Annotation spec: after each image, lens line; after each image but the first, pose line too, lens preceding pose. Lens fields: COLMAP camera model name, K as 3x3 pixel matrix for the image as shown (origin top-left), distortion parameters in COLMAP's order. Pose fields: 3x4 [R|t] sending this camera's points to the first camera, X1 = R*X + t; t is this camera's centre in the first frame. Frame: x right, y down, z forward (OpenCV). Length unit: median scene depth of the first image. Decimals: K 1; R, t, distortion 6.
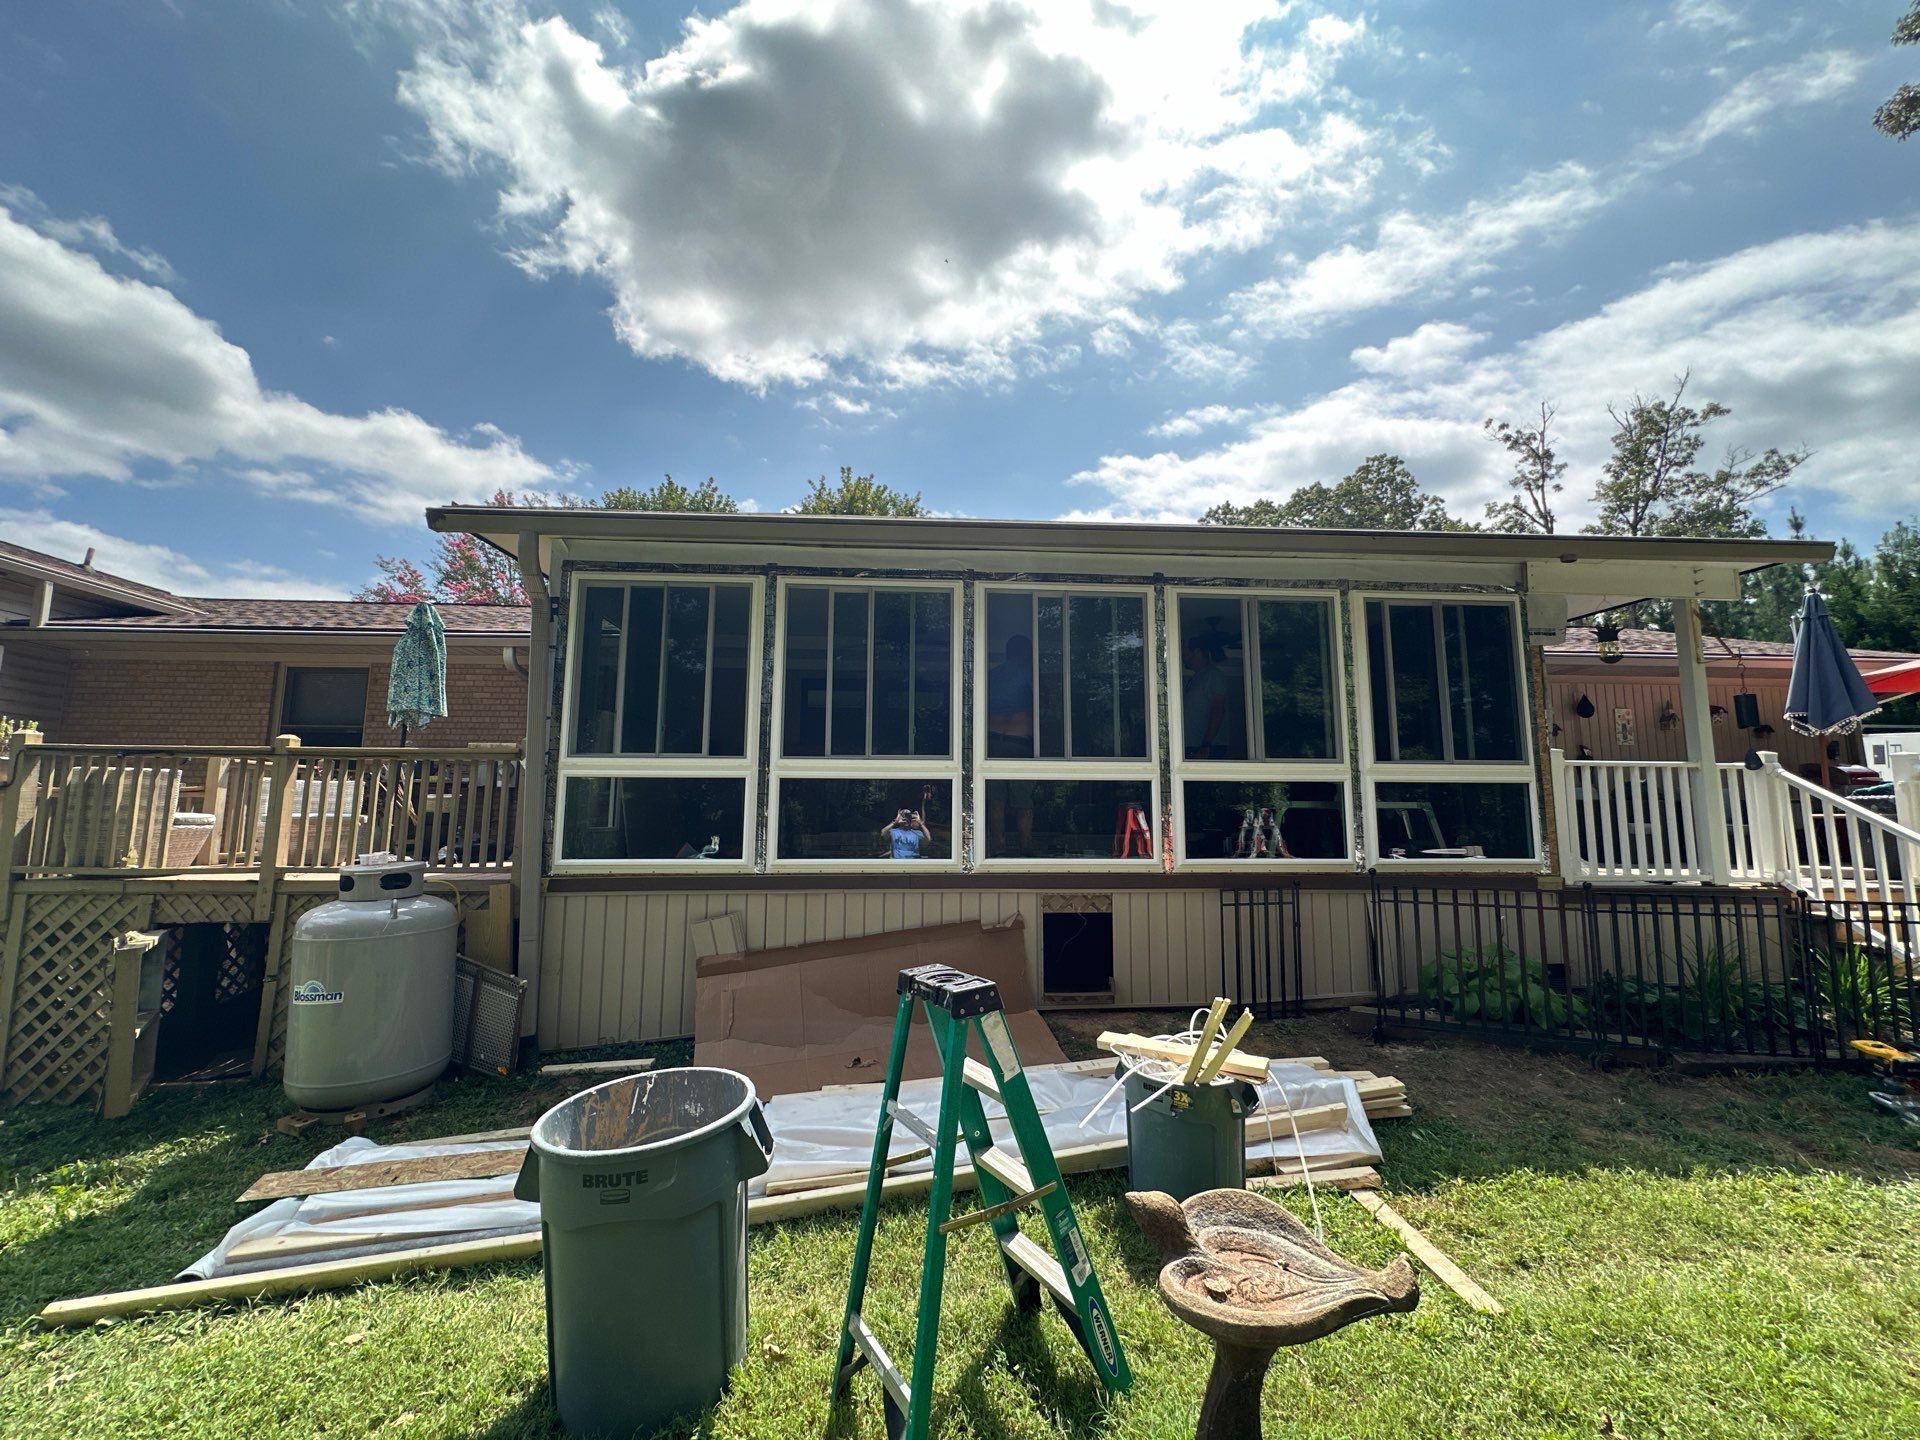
lens RADIAL K [[769.9, 0, 960.0], [0, 769.9, 720.0], [0, 0, 1]] dist [-0.000213, 0.000246]
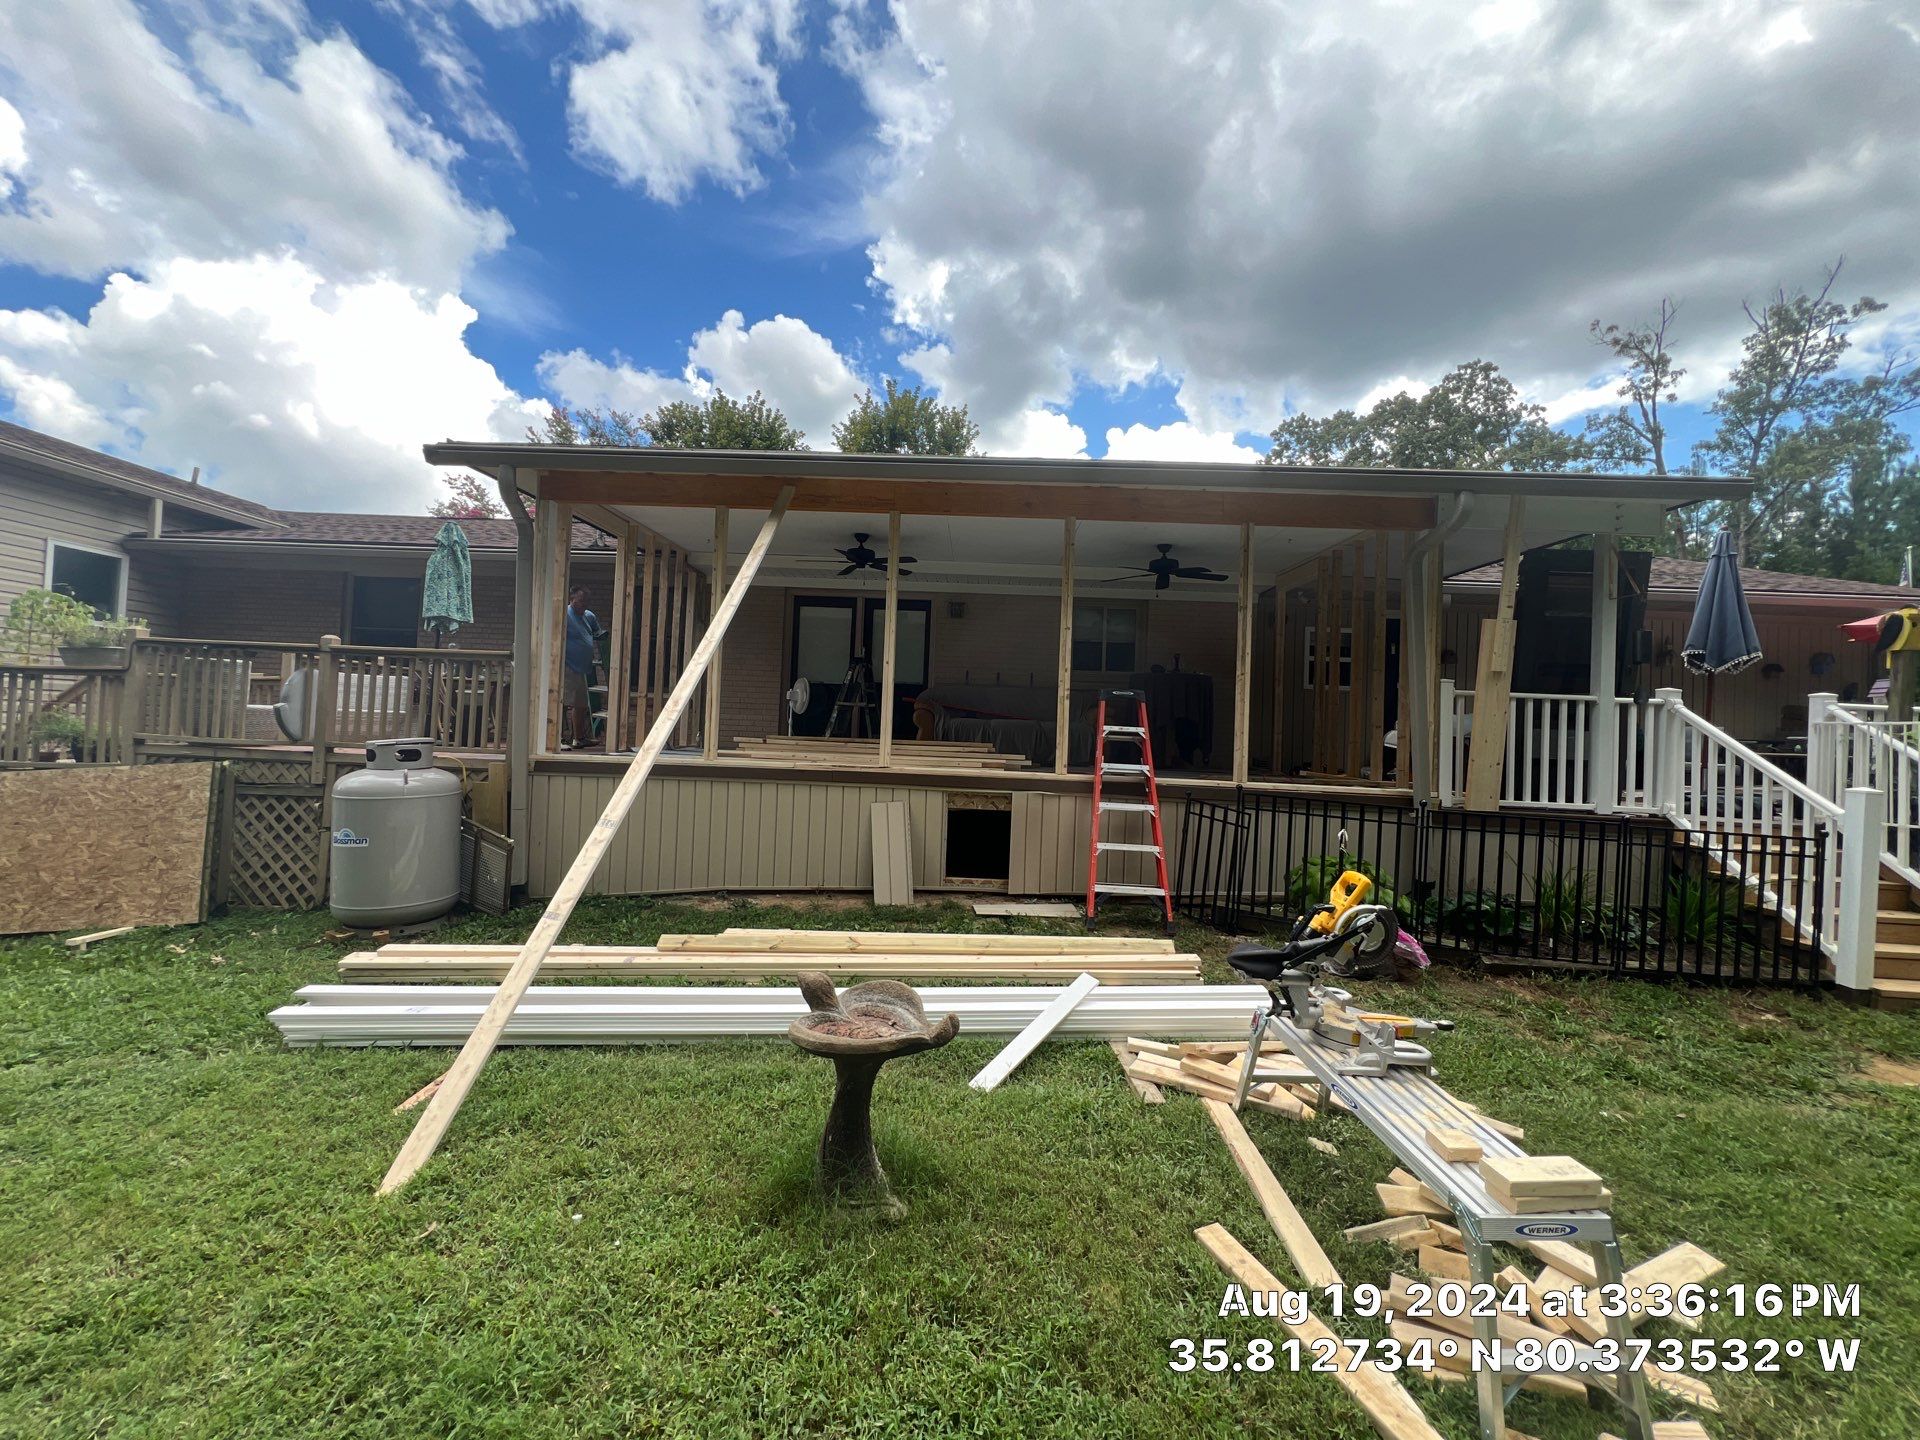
lens RADIAL K [[769.9, 0, 960.0], [0, 769.9, 720.0], [0, 0, 1]] dist [-0.000213, 0.000246]
pose [[0.994979, 0.034922, -0.093795, 0.144443], [-0.024743, 0.993889, 0.107579, -0.001786], [0.096979, -0.104718, 0.989762, -0.073735]]
